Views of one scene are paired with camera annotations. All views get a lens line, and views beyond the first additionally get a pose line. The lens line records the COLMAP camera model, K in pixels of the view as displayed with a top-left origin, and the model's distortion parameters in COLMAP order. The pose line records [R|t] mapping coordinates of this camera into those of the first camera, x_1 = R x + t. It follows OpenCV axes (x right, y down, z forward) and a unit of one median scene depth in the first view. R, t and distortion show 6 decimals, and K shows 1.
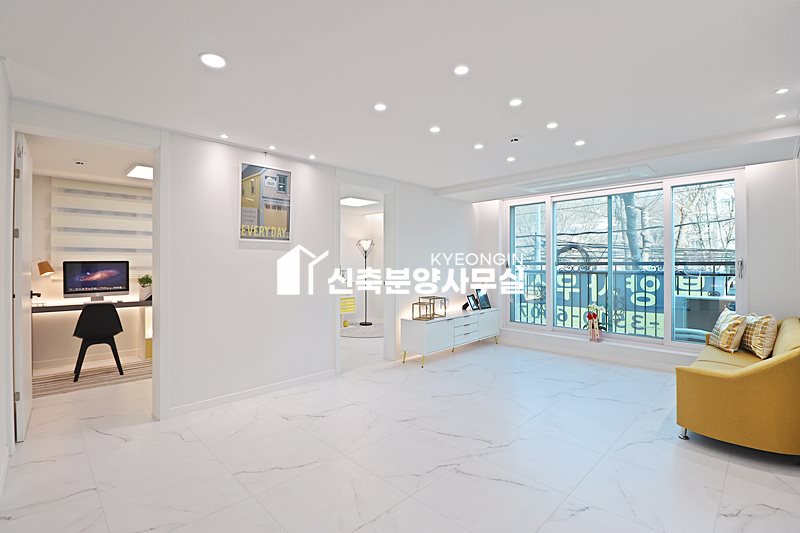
lens RADIAL K [[372.2, 0, 398.6], [0, 372.2, 267.3], [0, 0, 1]] dist [-0.004784, -0.005940]
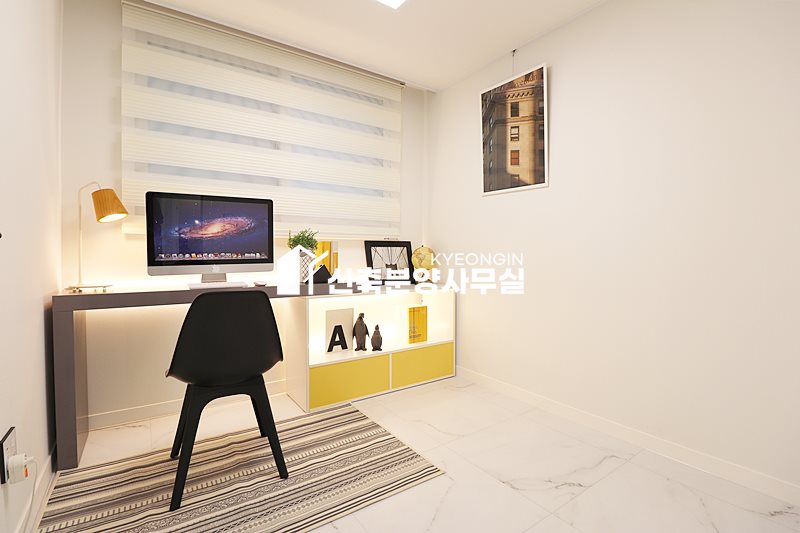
lens RADIAL K [[372.2, 0, 399.7], [0, 372.2, 267.6], [0, 0, 1]] dist [-0.004784, -0.005940]
pose [[0.983678, -0.004353, -0.179888, -0.507659], [0.007455, 0.999835, 0.016569, 0.065861], [0.179786, -0.017640, 0.983548, 0.589843]]
